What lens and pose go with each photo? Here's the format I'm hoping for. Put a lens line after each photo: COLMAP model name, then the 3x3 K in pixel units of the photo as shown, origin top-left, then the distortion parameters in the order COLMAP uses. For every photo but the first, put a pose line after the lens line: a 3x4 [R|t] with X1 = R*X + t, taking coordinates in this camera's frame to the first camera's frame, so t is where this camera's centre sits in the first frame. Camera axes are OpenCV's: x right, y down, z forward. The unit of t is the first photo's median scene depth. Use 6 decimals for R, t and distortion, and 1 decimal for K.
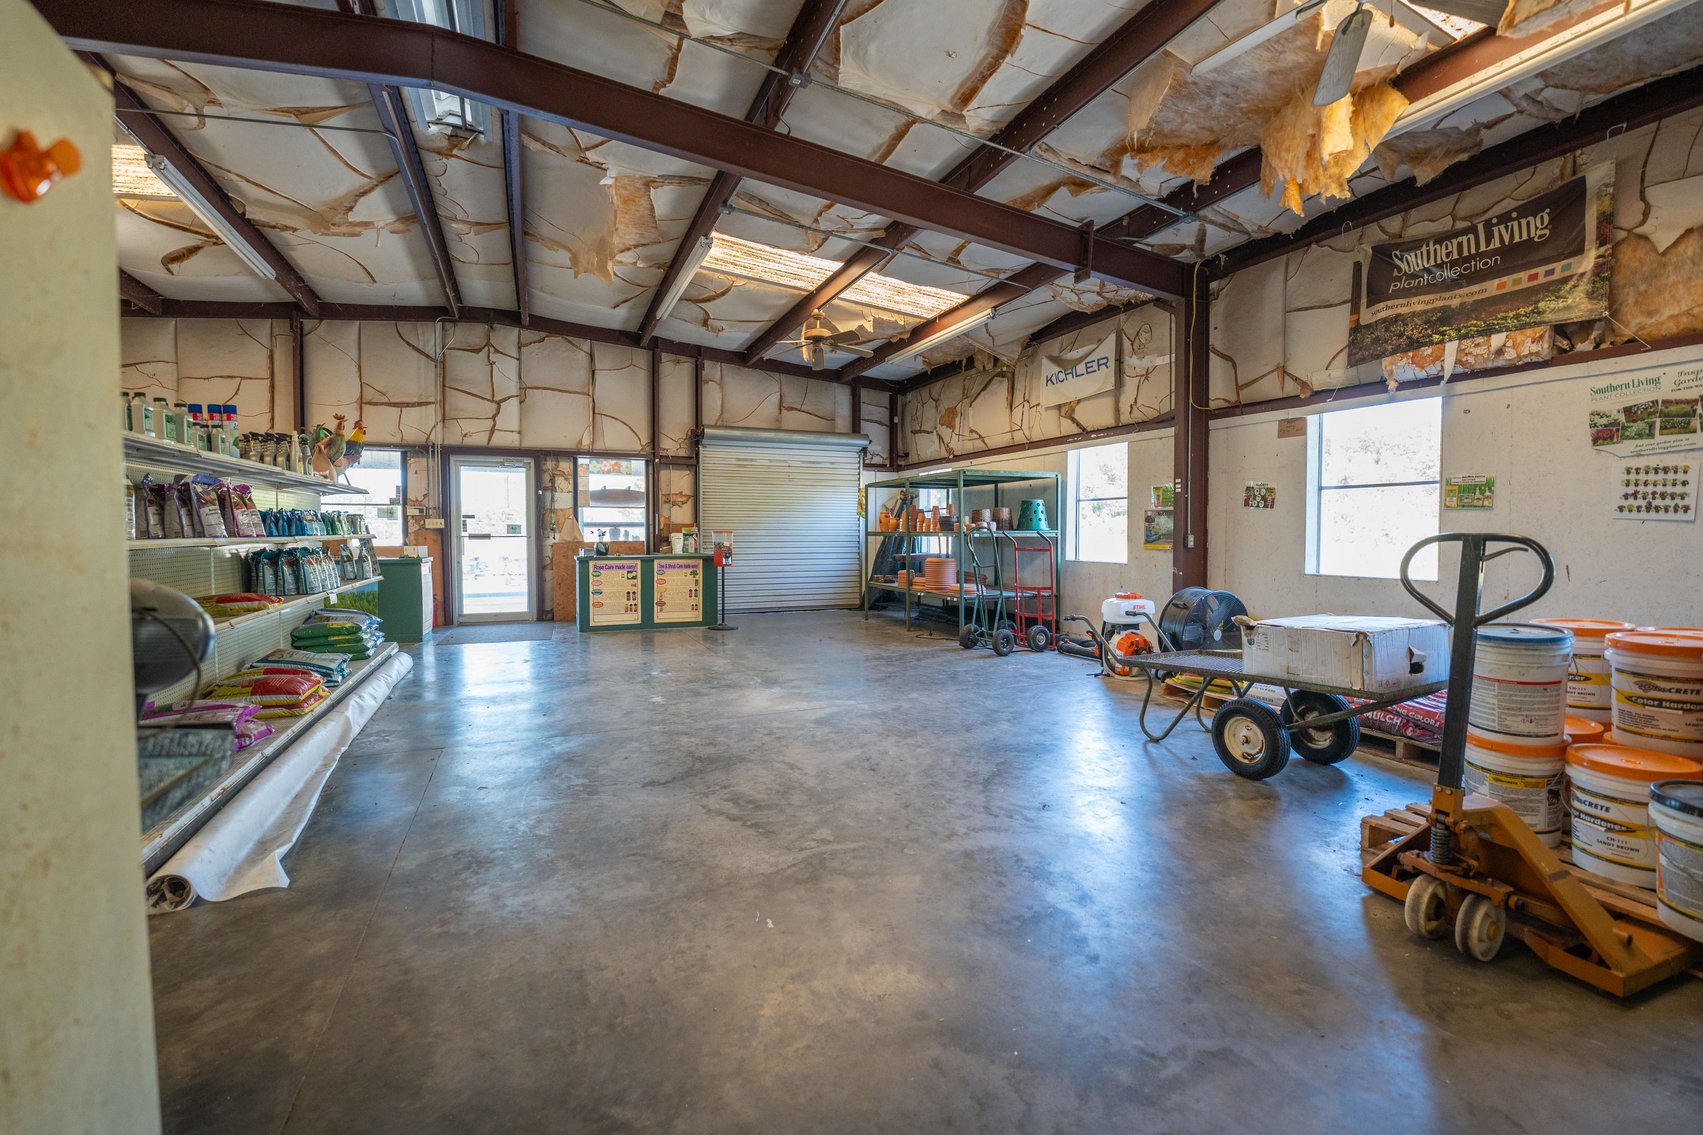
lens RADIAL K [[714.2, 0, 851.6], [0, 714.2, 556.7], [0, 0, 1]] dist [-0.033473, 0.004898]
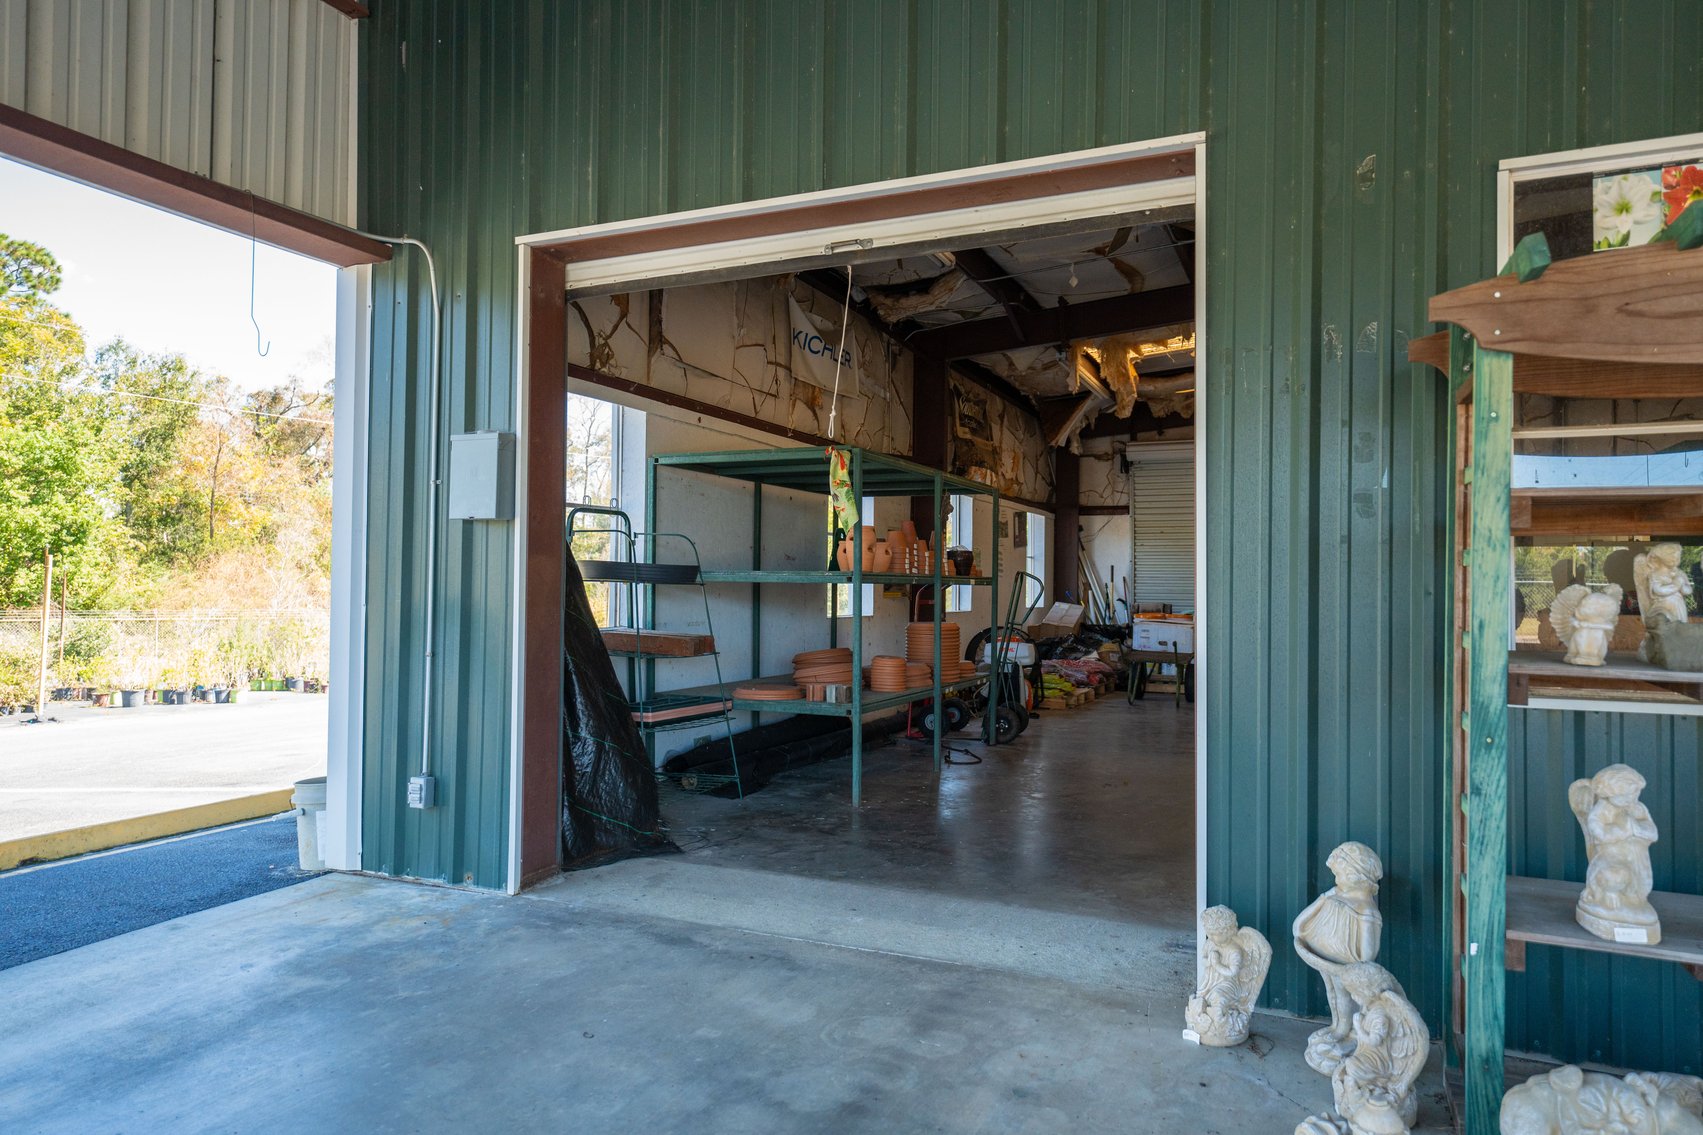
lens RADIAL K [[1096.2, 0, 853.0], [0, 1096.2, 559.3], [0, 0, 1]] dist [0.022797, -0.004353]
pose [[-0.673052, 0.012138, 0.739495, -0.888129], [0.017061, 0.999854, -0.000884, -0.090889], [-0.739398, 0.012021, -0.673161, 3.019150]]
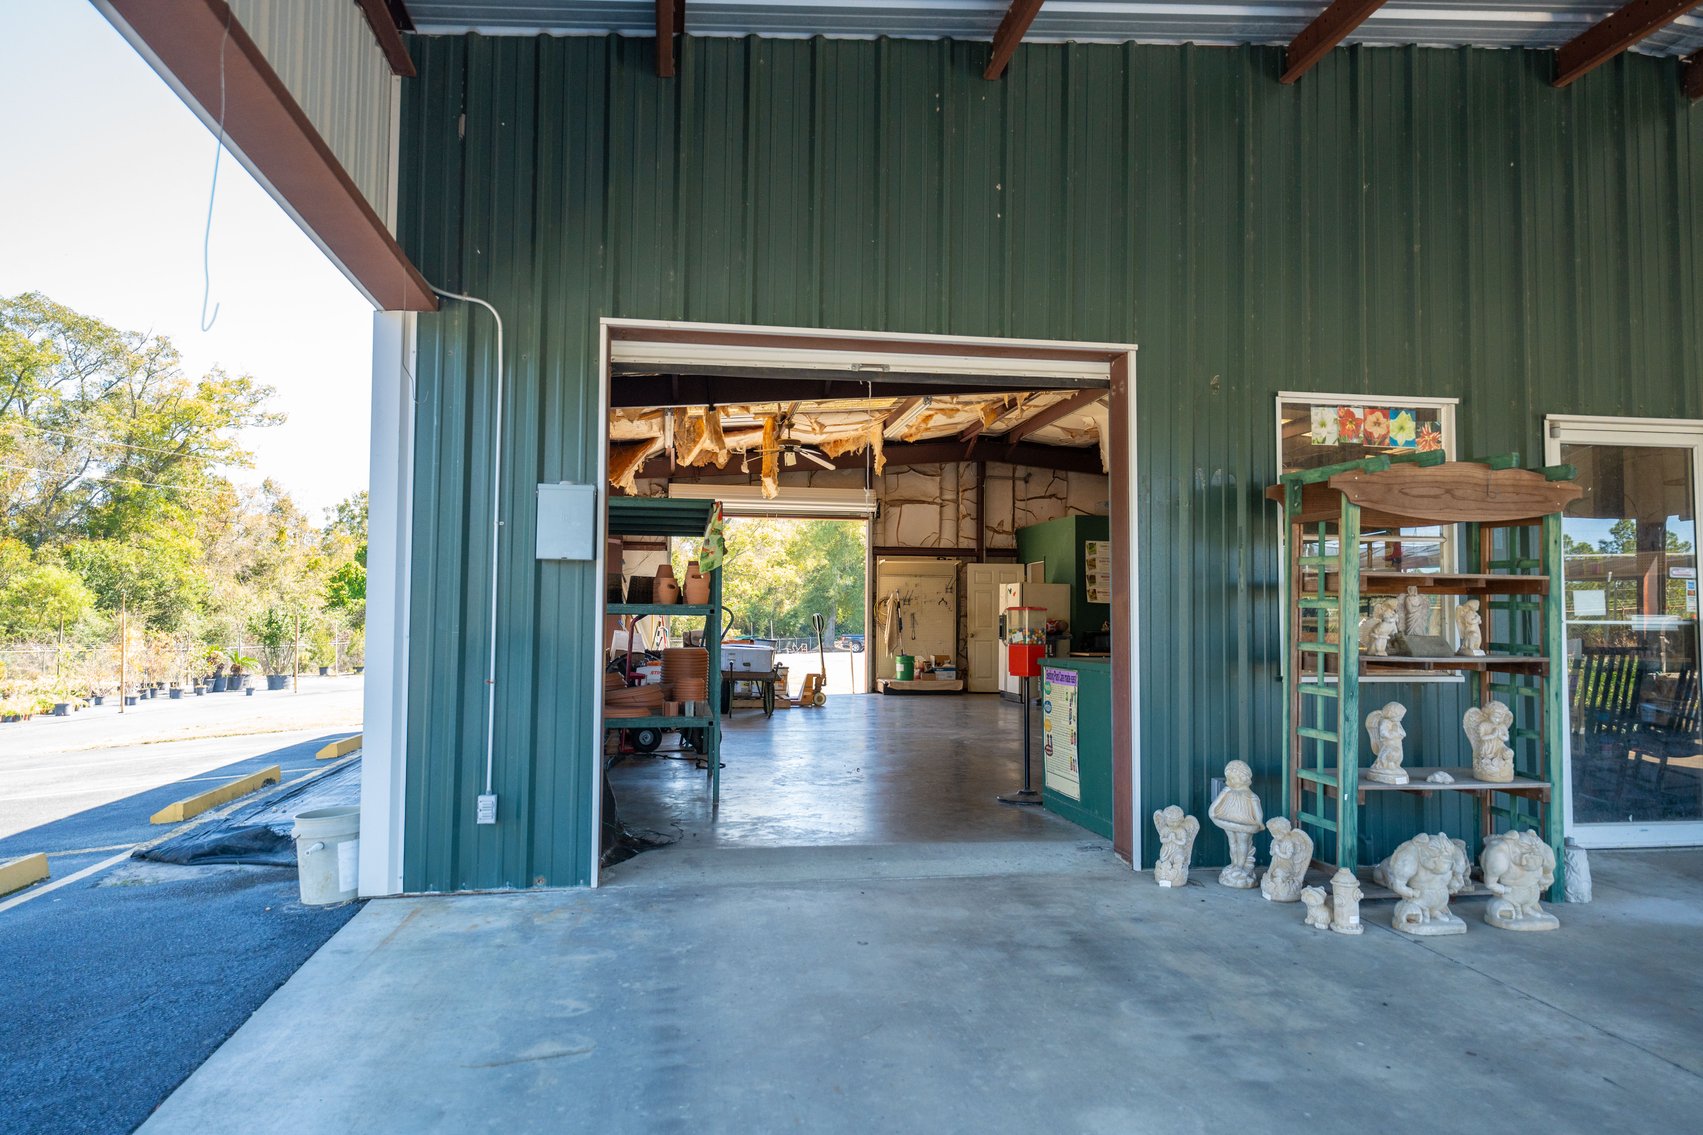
lens RADIAL K [[1096.2, 0, 853.0], [0, 1096.2, 559.3], [0, 0, 1]] dist [0.022797, -0.004353]
pose [[-0.968937, 0.006580, 0.247219, -0.509859], [0.001526, 0.999786, -0.020632, -0.109176], [-0.247302, -0.019613, -0.968740, 3.588405]]
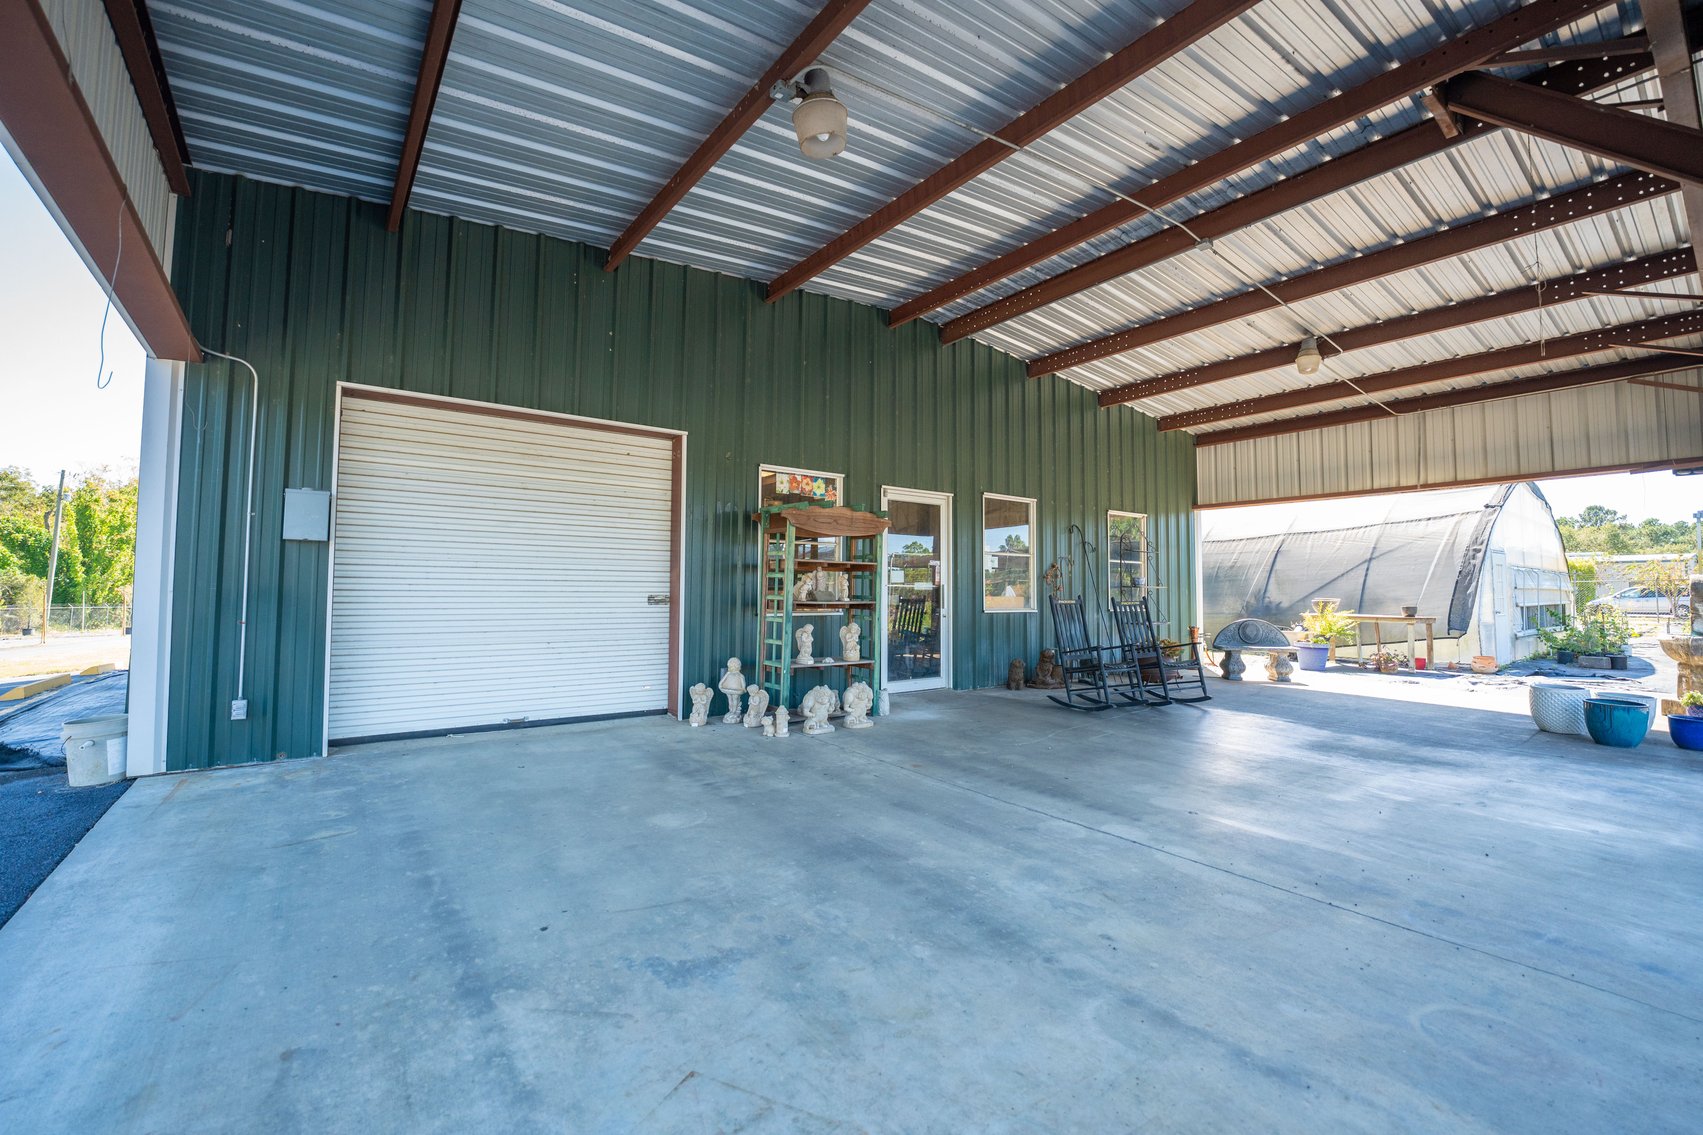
lens RADIAL K [[719.3, 0, 851.5], [0, 719.3, 554.4], [0, 0, 1]] dist [-0.024854, 0.003100]
pose [[-0.973719, -0.018090, -0.227034, -0.513295], [-0.014050, 0.999713, -0.019396, -0.101867], [0.227319, -0.015696, -0.973694, 3.808891]]
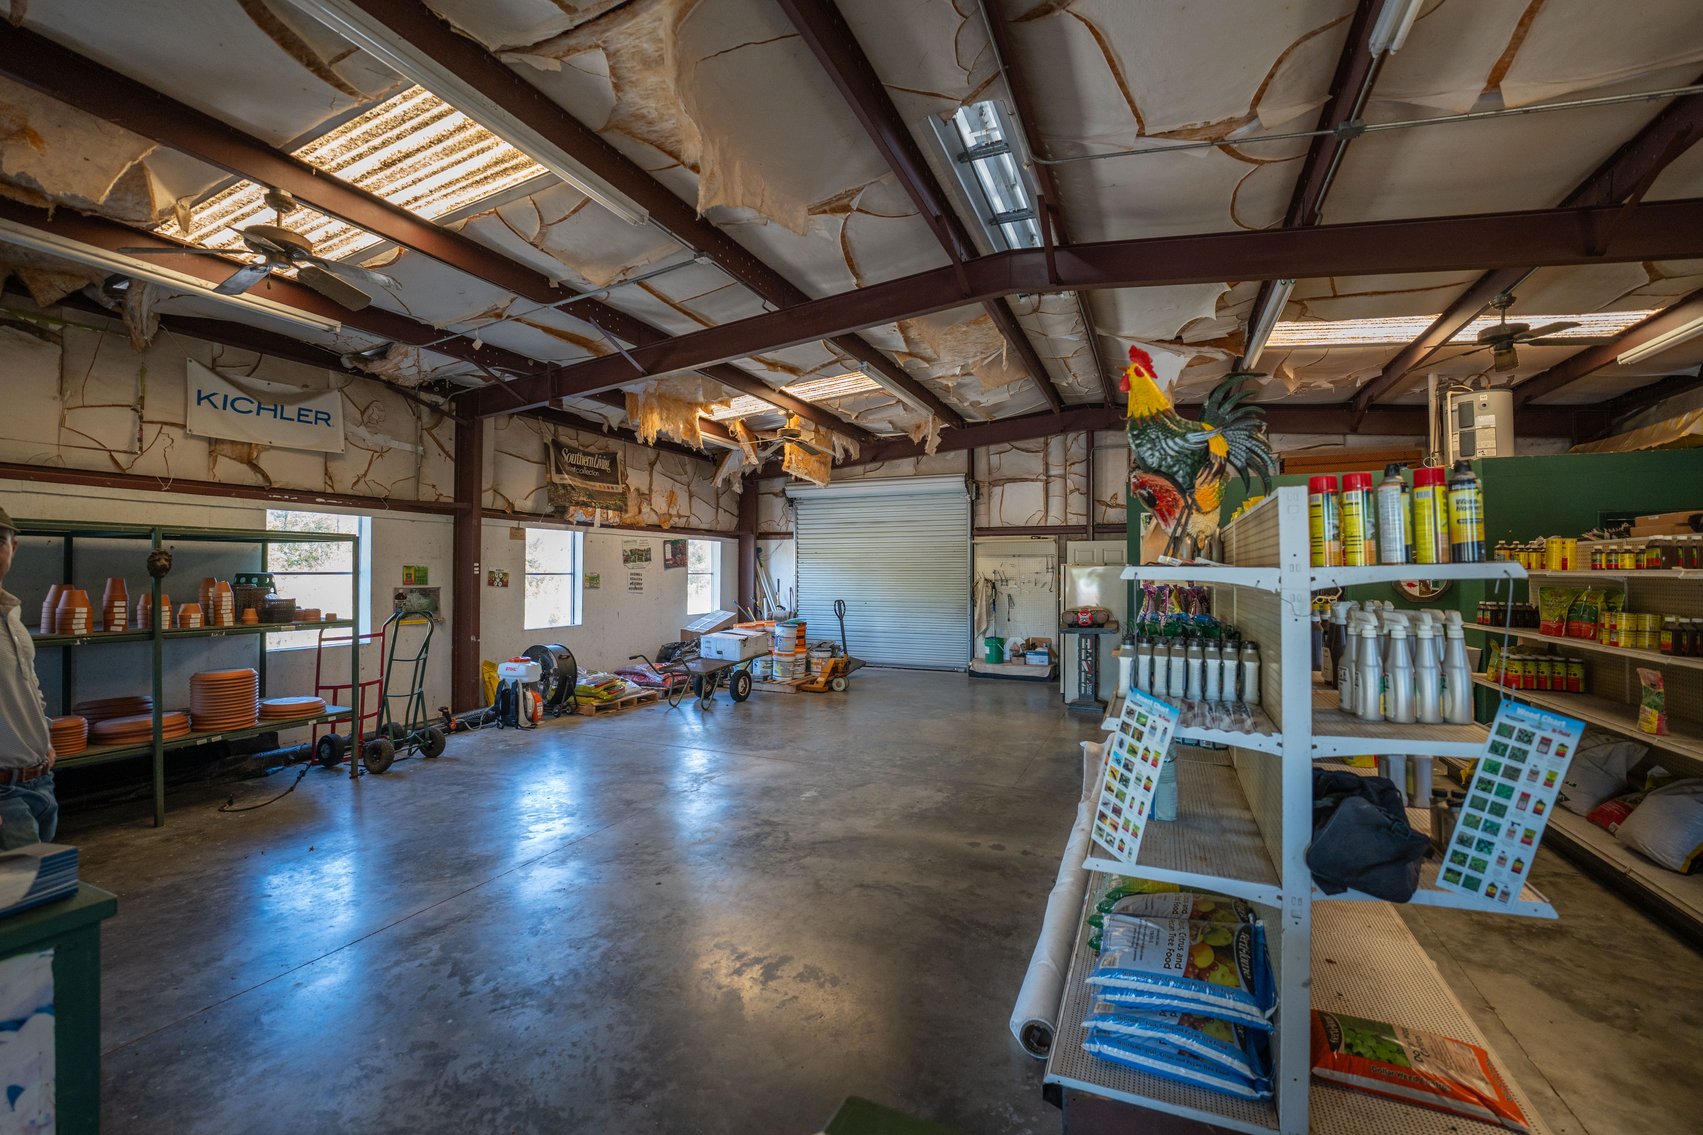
lens RADIAL K [[714.2, 0, 851.6], [0, 714.2, 556.7], [0, 0, 1]] dist [-0.033473, 0.004898]
pose [[-0.676963, 0.016126, 0.735841, -1.198532], [0.026150, 0.999656, 0.002150, -0.147095], [-0.735552, 0.020698, -0.677151, 1.864194]]
